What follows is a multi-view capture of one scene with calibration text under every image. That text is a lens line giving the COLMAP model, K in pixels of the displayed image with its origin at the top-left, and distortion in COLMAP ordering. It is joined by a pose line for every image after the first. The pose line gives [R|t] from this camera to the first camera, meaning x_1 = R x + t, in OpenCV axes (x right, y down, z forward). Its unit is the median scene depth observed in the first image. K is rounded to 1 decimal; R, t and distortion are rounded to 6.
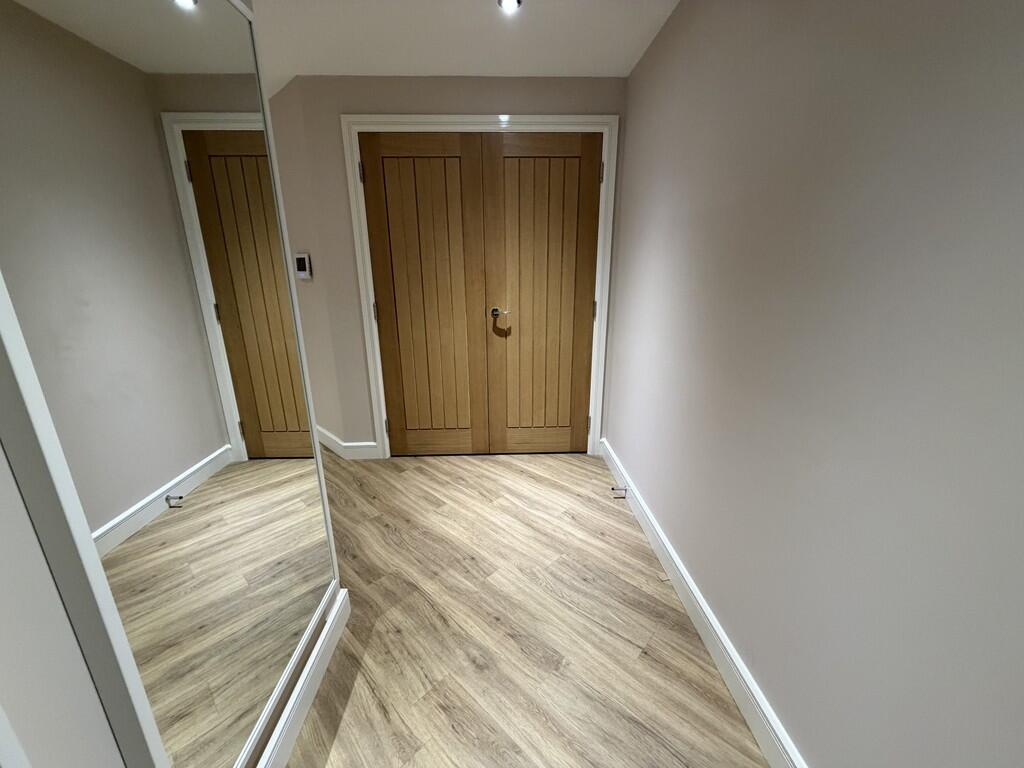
lens RADIAL K [[405.3, 0, 512.2], [0, 405.3, 381.2], [0, 0, 1]] dist [0.003204, 0.000701]
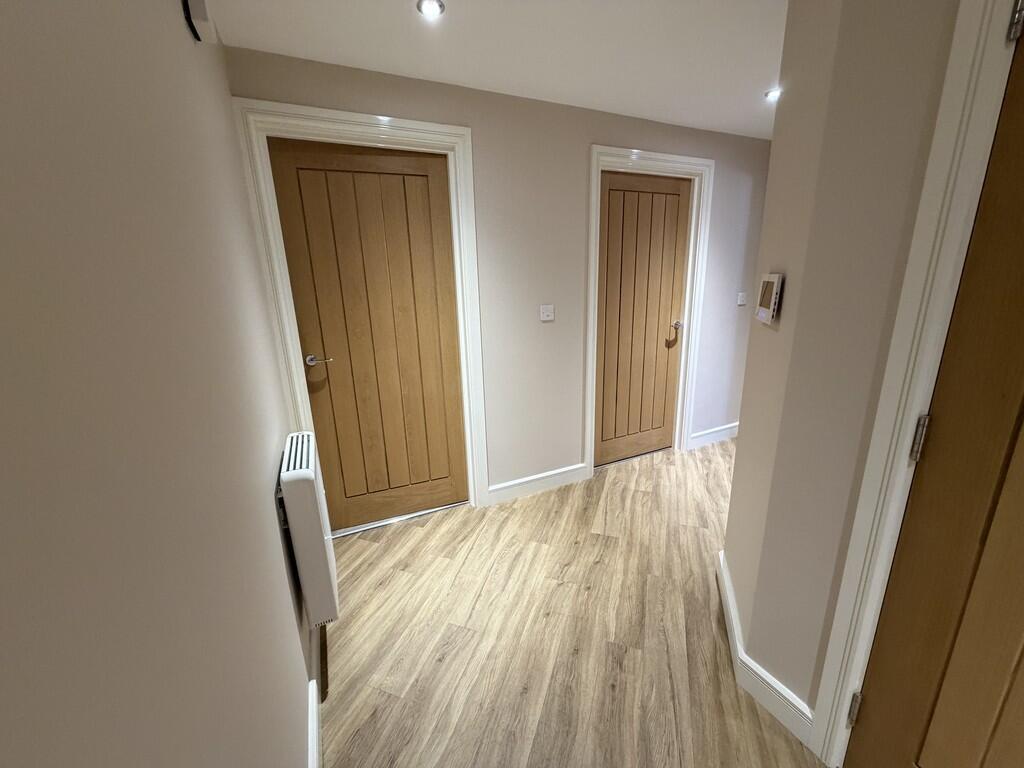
lens RADIAL K [[405.3, 0, 517.2], [0, 405.3, 387.4], [0, 0, 1]] dist [0.003204, 0.000701]
pose [[0.411012, 0.228275, -0.882587, -0.177769], [-0.235281, 0.961904, 0.139222, -0.176625], [0.880745, 0.150434, 0.449063, 0.525511]]
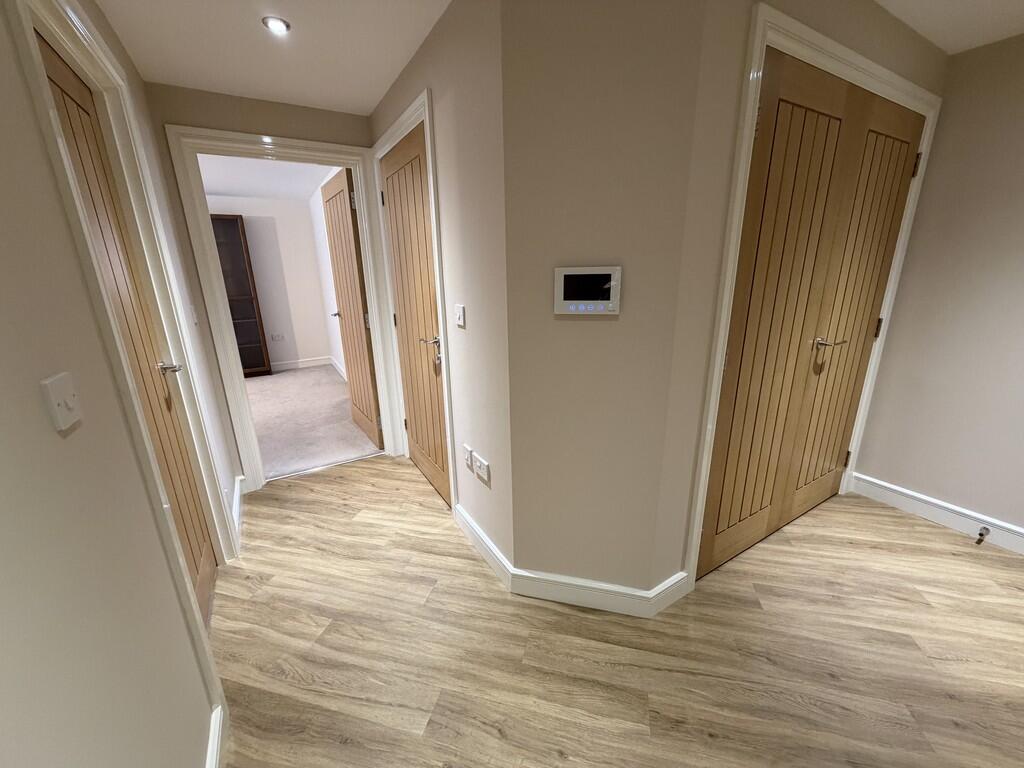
lens RADIAL K [[405.3, 0, 512.8], [0, 405.3, 383.1], [0, 0, 1]] dist [0.003204, 0.000701]
pose [[0.875996, -0.145956, 0.459704, -0.870870], [0.155762, 0.987652, 0.016764, -0.195712], [-0.456474, 0.056919, 0.887914, 0.604171]]
